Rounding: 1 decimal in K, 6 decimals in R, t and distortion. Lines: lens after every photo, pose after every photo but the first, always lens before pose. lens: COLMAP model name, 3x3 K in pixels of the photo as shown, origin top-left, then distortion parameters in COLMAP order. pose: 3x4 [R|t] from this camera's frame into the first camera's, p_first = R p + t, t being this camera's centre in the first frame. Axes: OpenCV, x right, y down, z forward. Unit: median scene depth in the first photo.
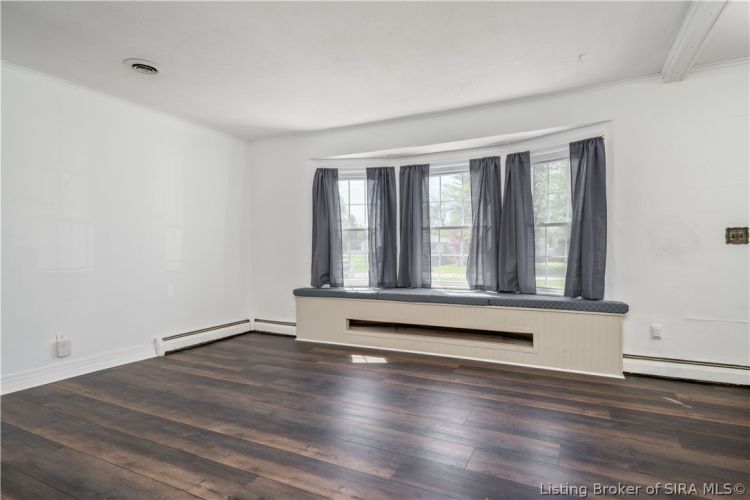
lens RADIAL K [[402.8, 0, 374.4], [0, 402.8, 254.0], [0, 0, 1]] dist [-0.005572, 0.000932]
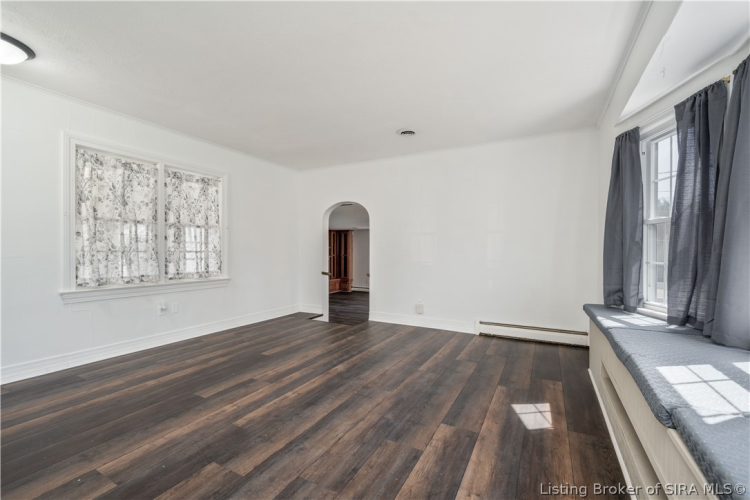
lens RADIAL K [[321.7, 0, 370.7], [0, 321.7, 252.7], [0, 0, 1]] dist [0.004245, 0.000341]
pose [[-0.044428, 0.014053, -0.998914, 0.639661], [-0.010078, 0.999844, 0.014515, -0.025307], [0.998962, 0.010712, -0.044279, 0.873722]]
